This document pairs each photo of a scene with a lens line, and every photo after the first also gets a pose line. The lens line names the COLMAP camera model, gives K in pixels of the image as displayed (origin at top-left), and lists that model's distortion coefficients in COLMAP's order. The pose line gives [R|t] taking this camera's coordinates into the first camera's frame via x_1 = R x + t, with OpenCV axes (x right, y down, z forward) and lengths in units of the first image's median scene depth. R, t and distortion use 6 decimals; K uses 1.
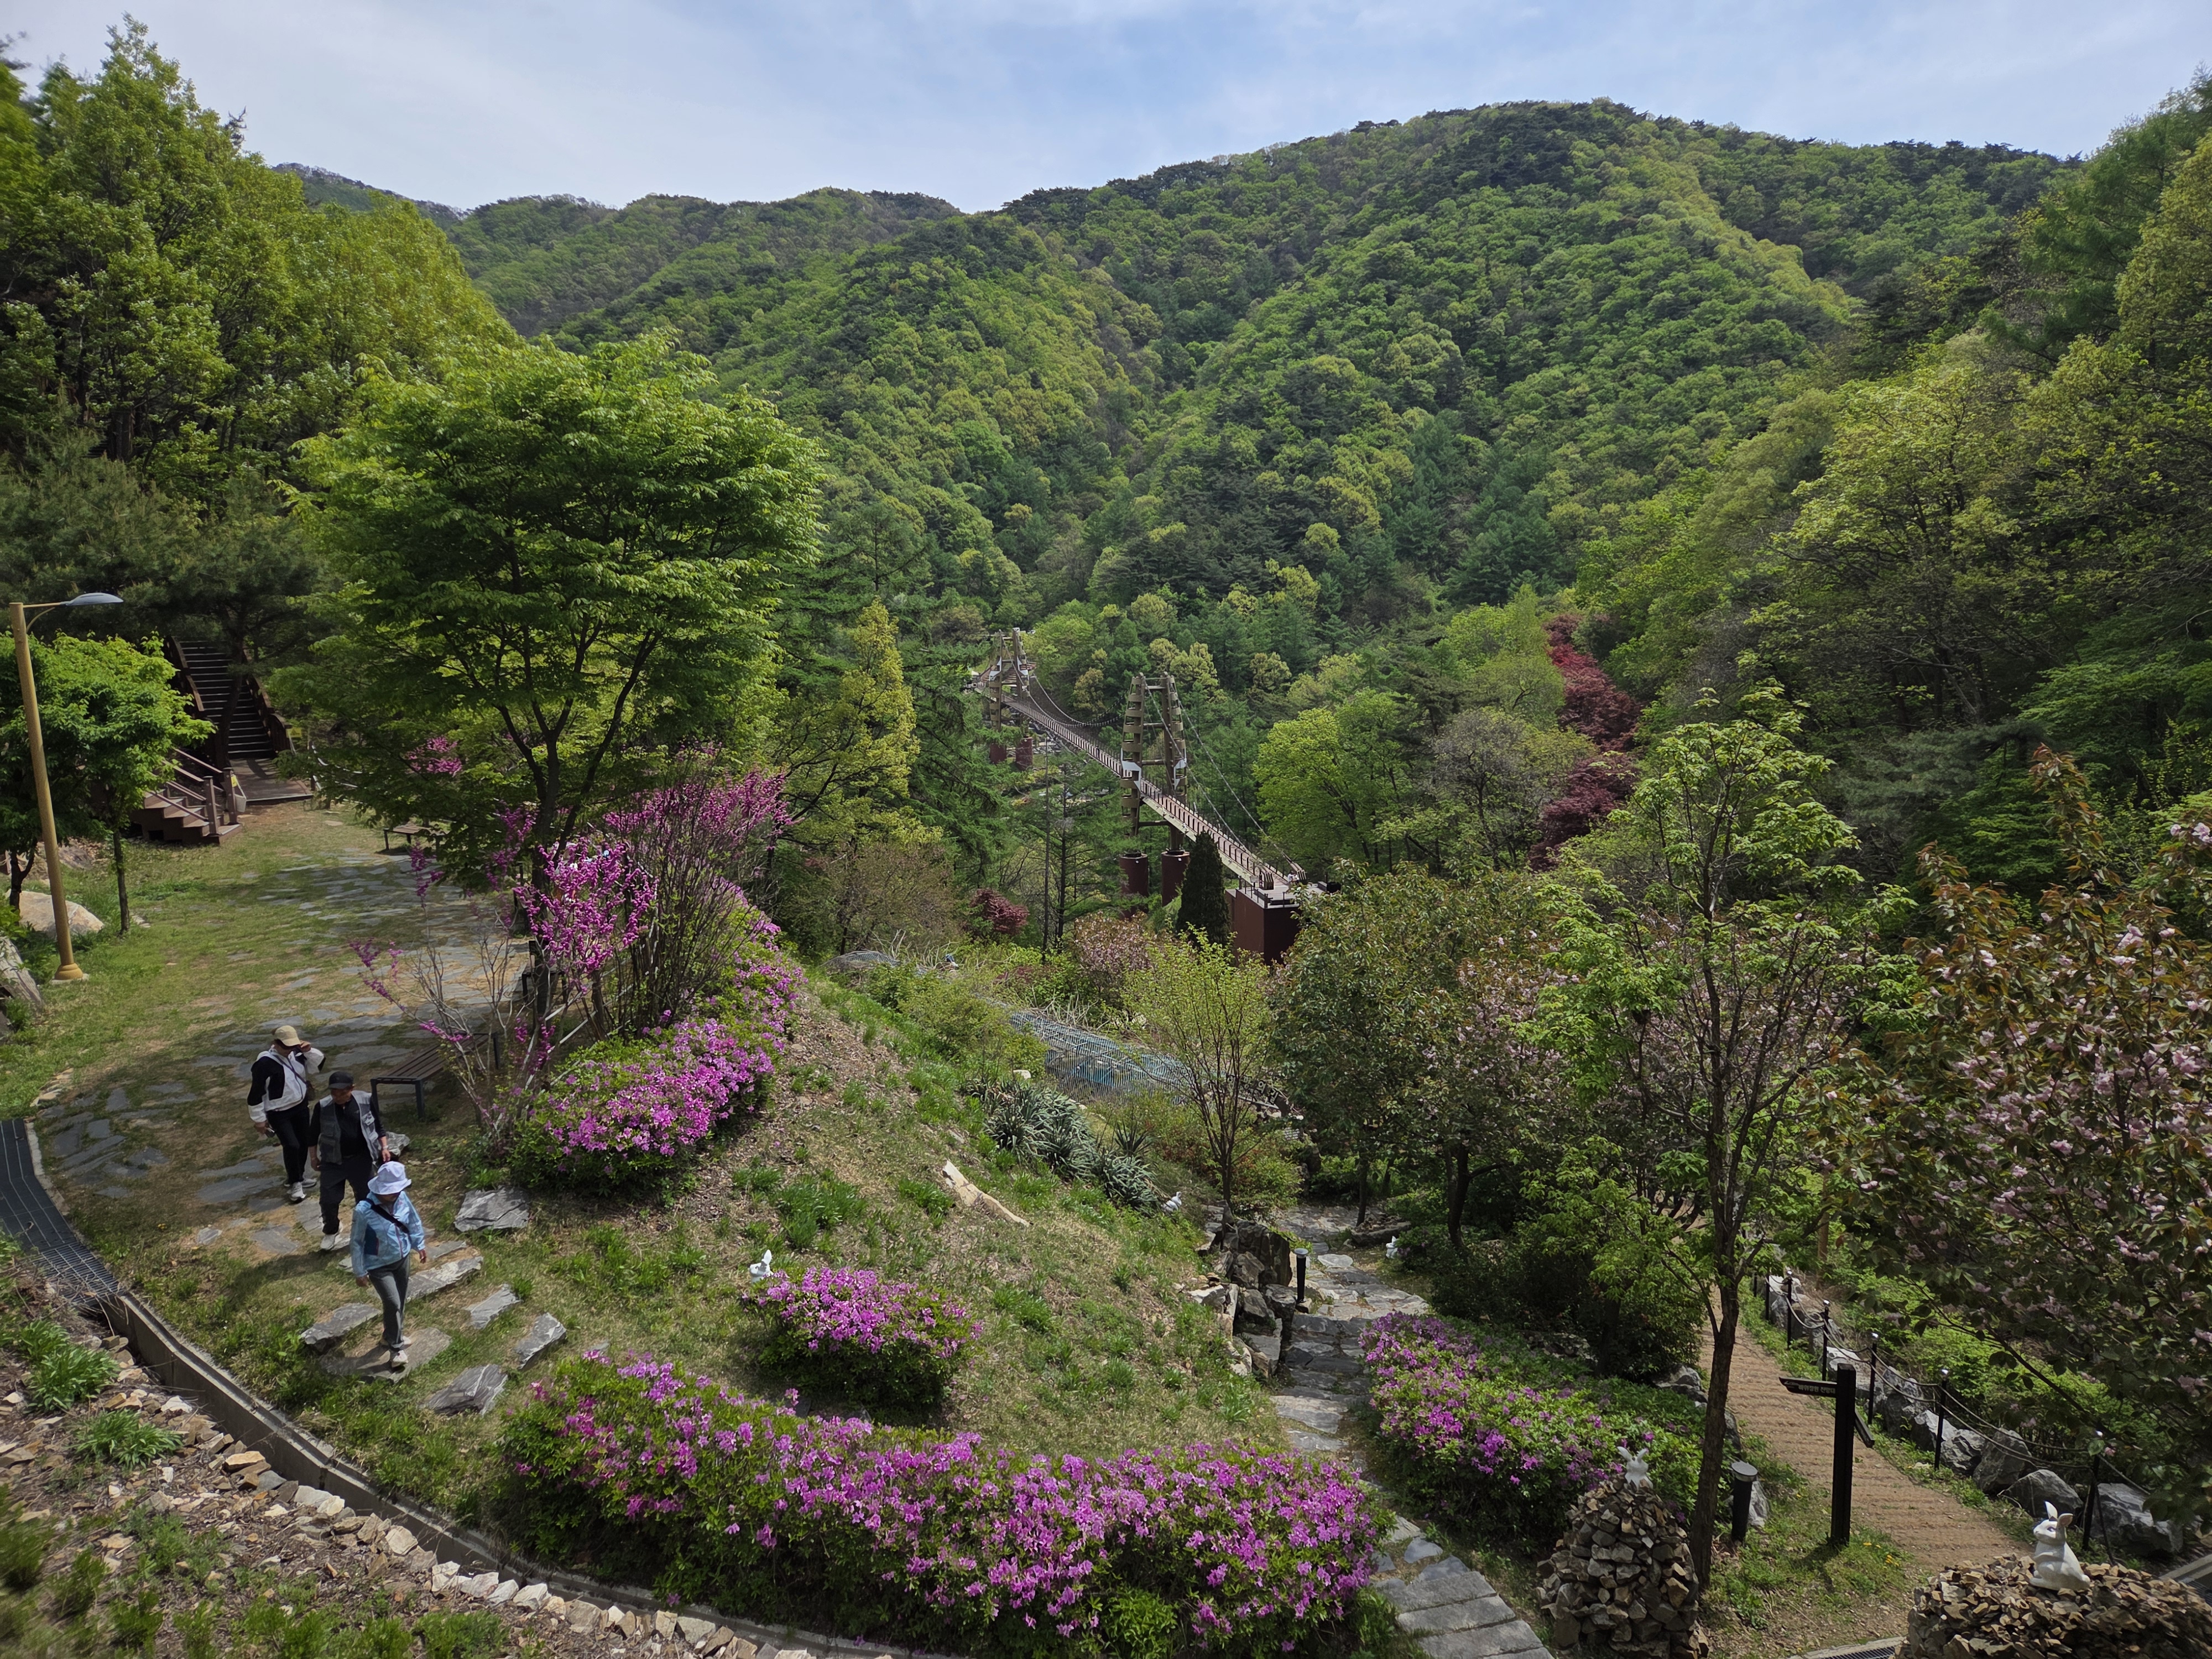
lens RADIAL K [[1497.7, 0, 1102.4], [0, 1497.7, 829.1], [0, 0, 1]] dist [0.051424, -0.034408]
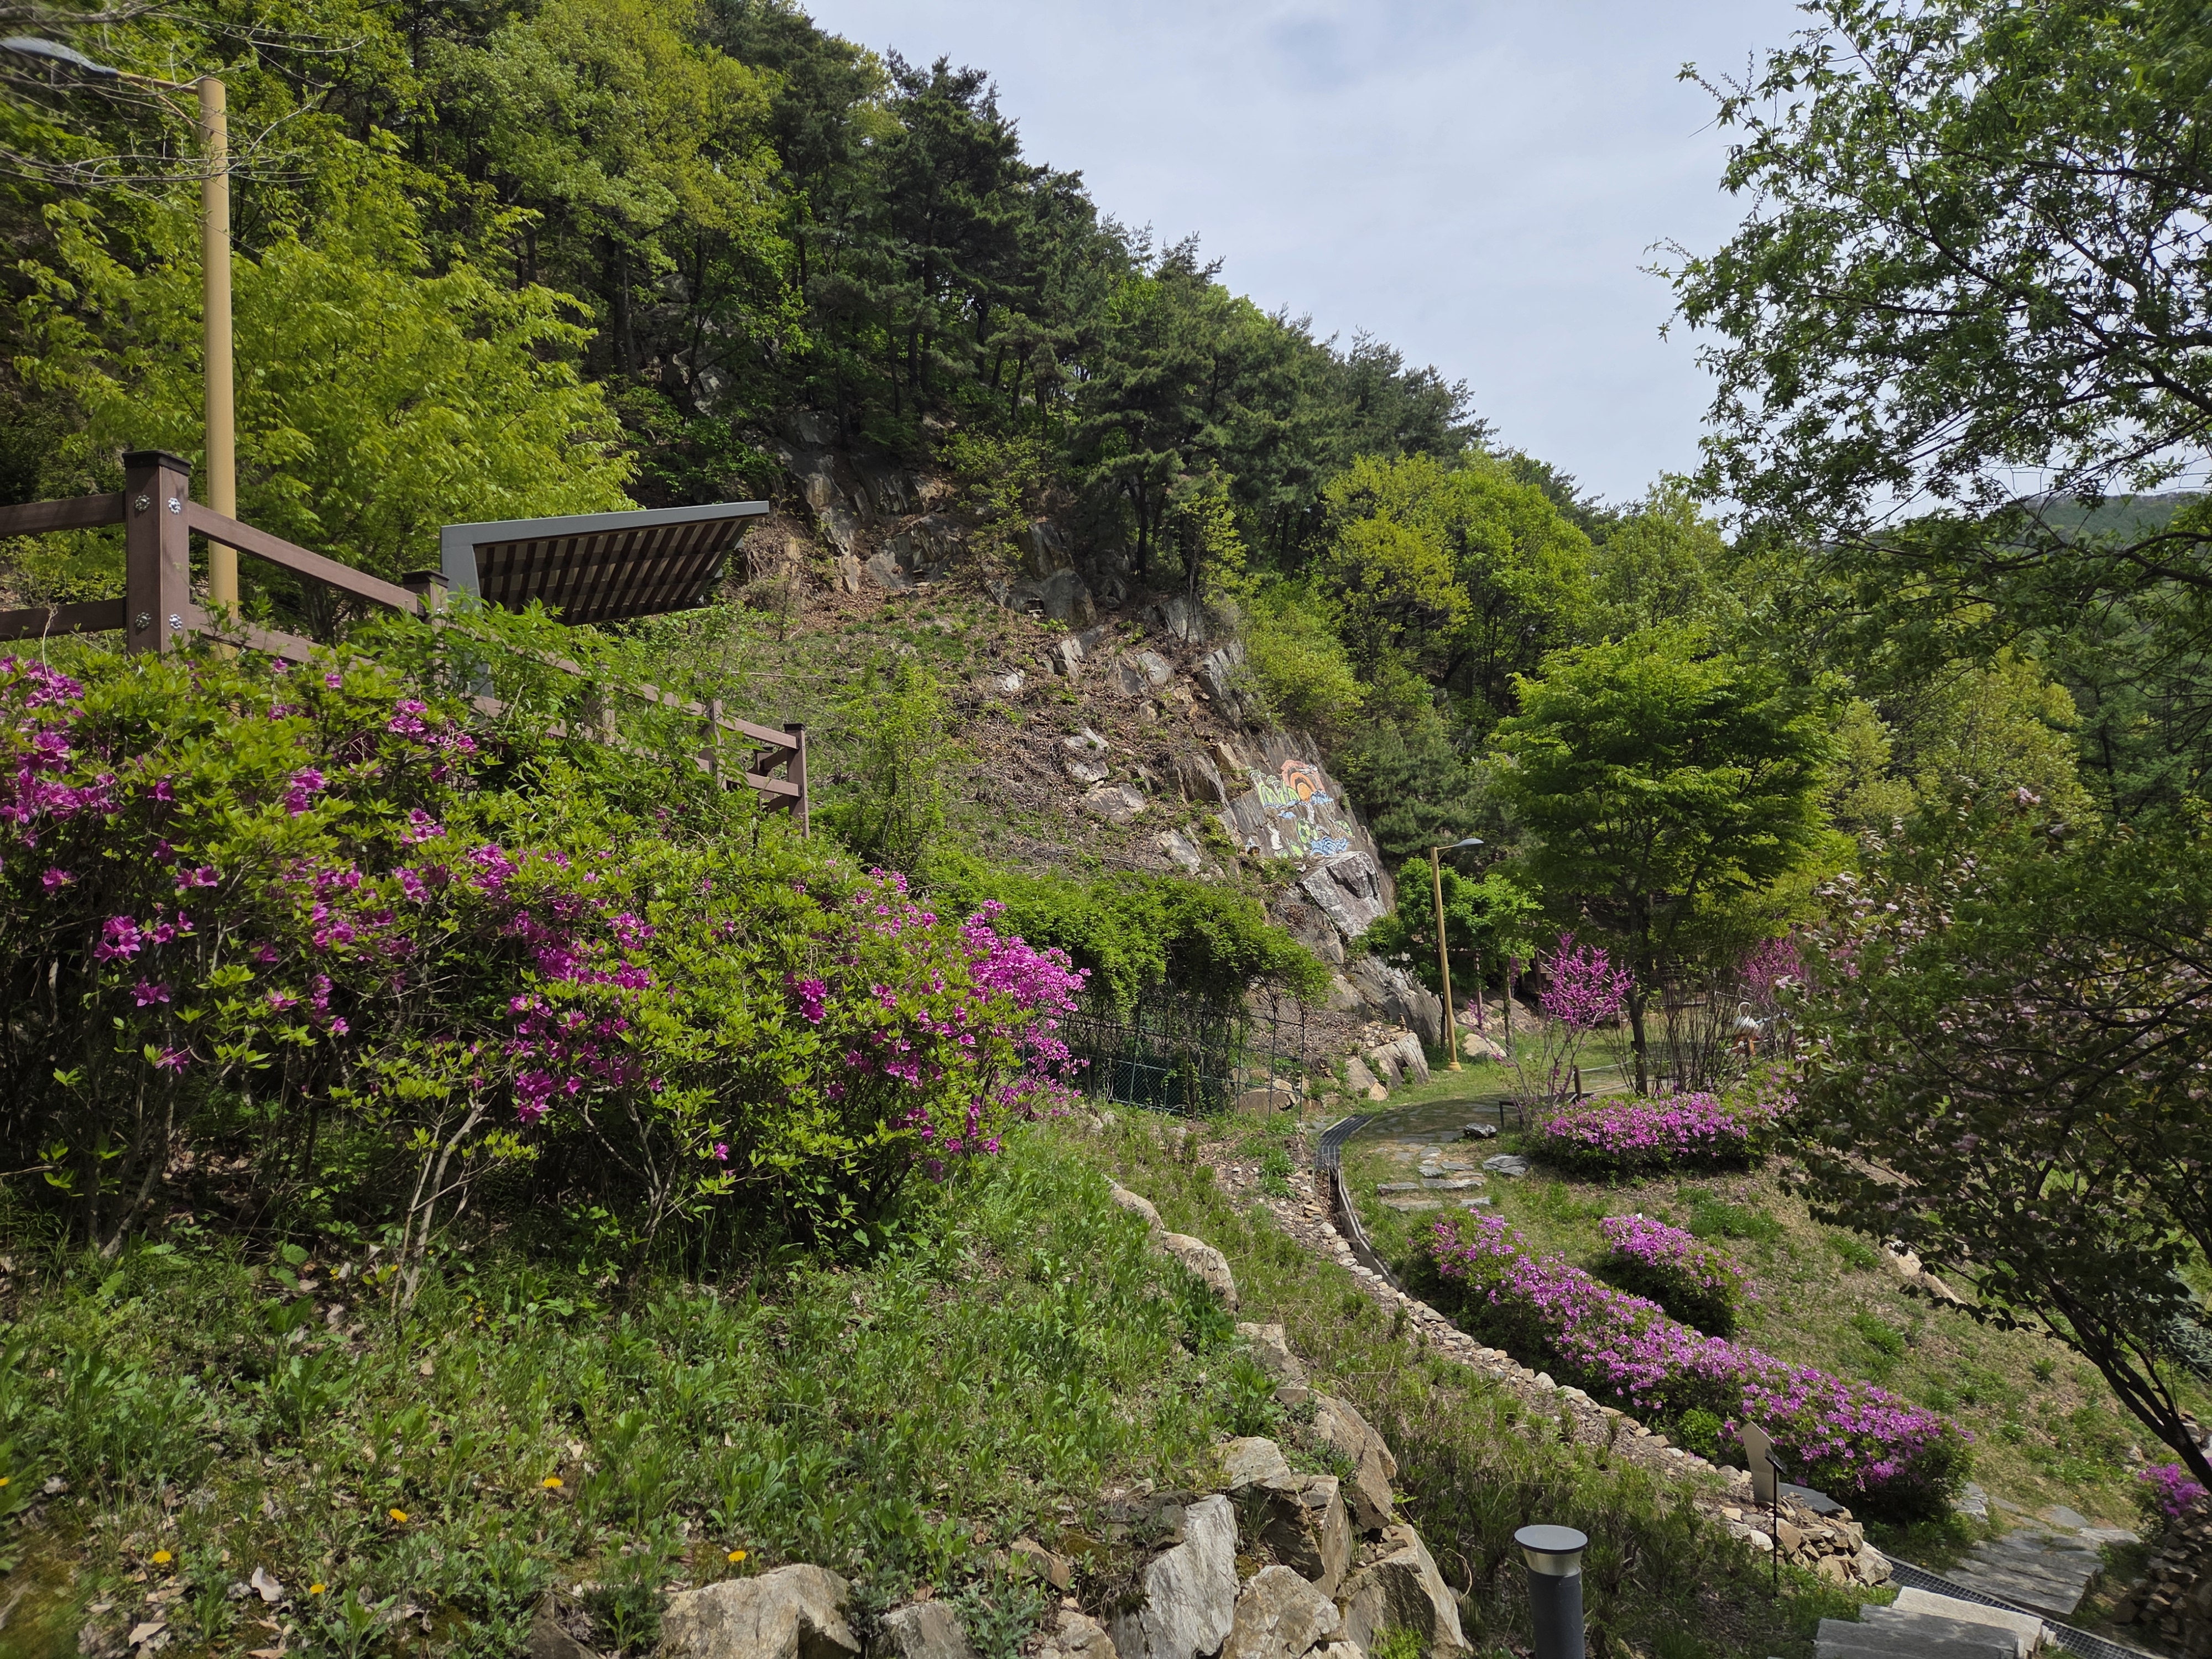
lens RADIAL K [[1497.7, 0, 1107.0], [0, 1497.7, 827.2], [0, 0, 1]] dist [0.051424, -0.034408]
pose [[0.501933, -0.080400, -0.861161, 0.804336], [-0.105109, 0.982620, -0.153003, 0.185438], [0.858496, 0.167314, 0.484759, -0.225510]]
